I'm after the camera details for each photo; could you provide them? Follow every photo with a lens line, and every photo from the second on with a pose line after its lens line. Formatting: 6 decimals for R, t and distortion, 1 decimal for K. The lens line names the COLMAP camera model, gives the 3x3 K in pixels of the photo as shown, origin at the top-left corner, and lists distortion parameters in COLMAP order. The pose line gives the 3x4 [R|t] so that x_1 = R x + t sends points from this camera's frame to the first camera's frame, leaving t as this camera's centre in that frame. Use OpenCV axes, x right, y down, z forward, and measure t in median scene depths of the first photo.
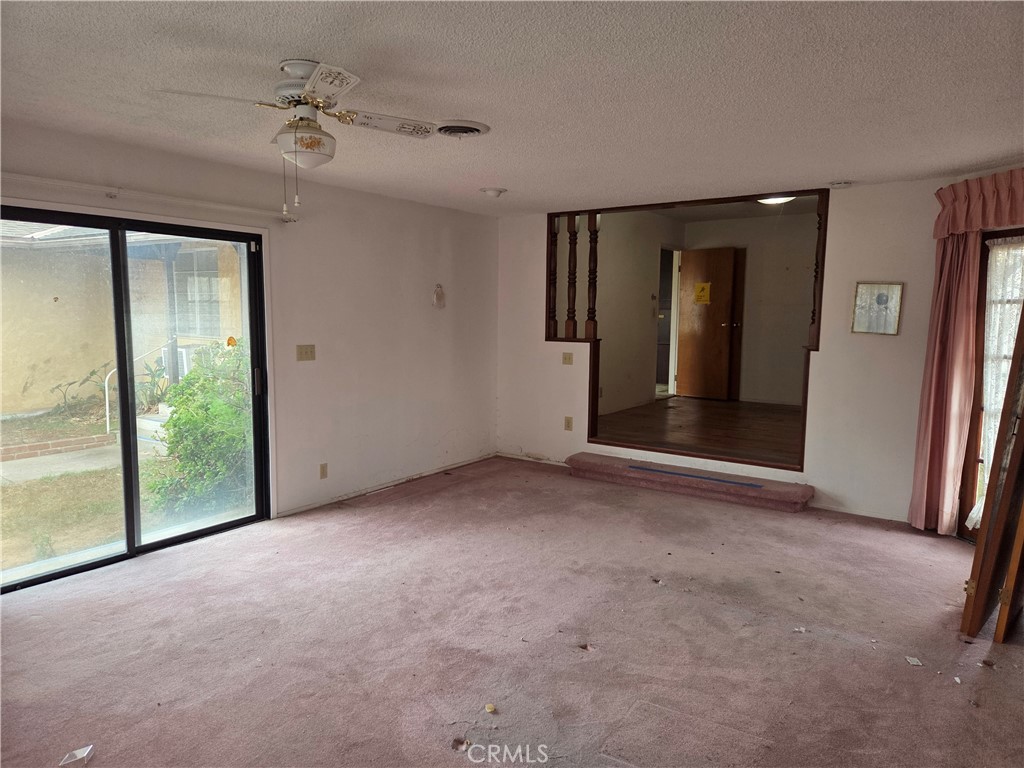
lens RADIAL K [[689.3, 0, 510.1], [0, 689.3, 389.6], [0, 0, 1]] dist [0.076397, -0.063652]
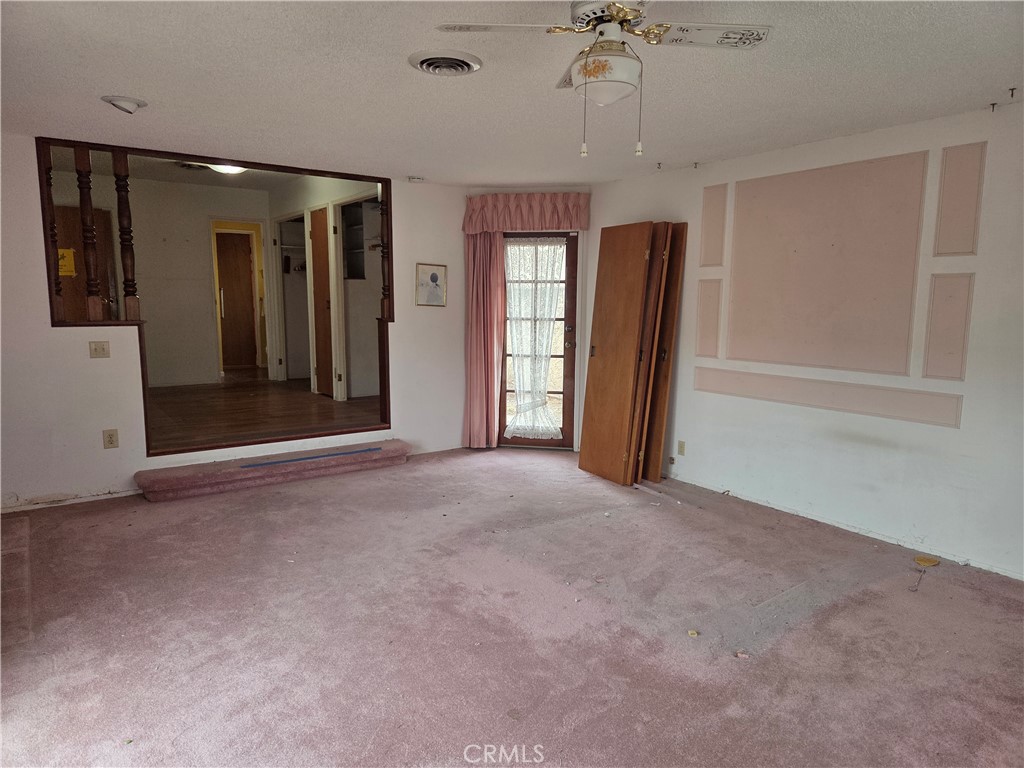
lens RADIAL K [[689.3, 0, 510.1], [0, 689.3, 389.6], [0, 0, 1]] dist [0.076397, -0.063652]
pose [[0.333766, -0.136435, 0.932730, -0.578656], [0.104552, 0.988724, 0.107213, -0.047258], [-0.936840, 0.061735, 0.344266, 0.437594]]
